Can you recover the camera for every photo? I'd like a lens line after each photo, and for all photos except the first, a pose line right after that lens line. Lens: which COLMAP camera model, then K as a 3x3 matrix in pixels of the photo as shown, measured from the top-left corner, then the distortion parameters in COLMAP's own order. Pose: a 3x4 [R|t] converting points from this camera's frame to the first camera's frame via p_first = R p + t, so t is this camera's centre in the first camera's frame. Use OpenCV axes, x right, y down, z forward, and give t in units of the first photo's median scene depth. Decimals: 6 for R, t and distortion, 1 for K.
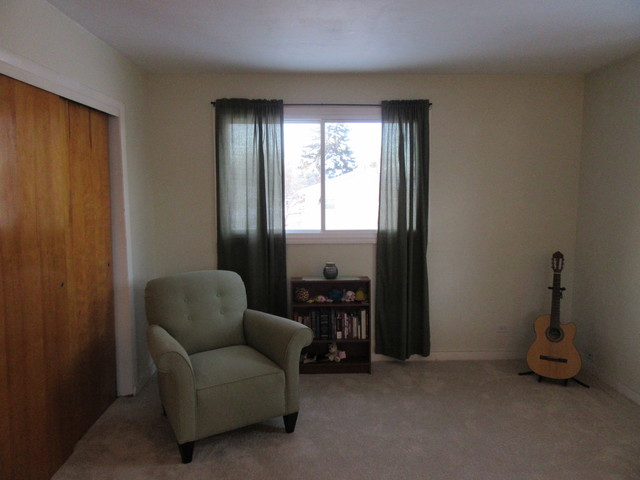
lens RADIAL K [[464.6, 0, 320.0], [0, 464.6, 240.0], [0, 0, 1]] dist [-0.003589, 0.005339]
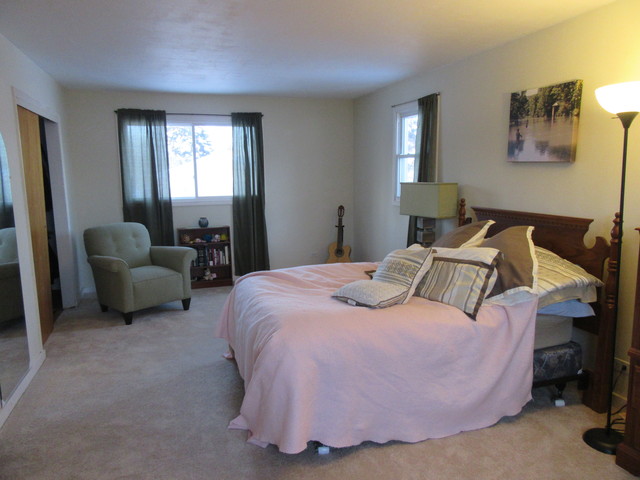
lens RADIAL K [[464.6, 0, 320.0], [0, 464.6, 240.0], [0, 0, 1]] dist [-0.003589, 0.005339]
pose [[0.955164, -0.052520, 0.291383, -0.060811], [0.041959, 0.998220, 0.042379, 0.075985], [-0.293090, -0.028253, 0.955667, -0.600527]]
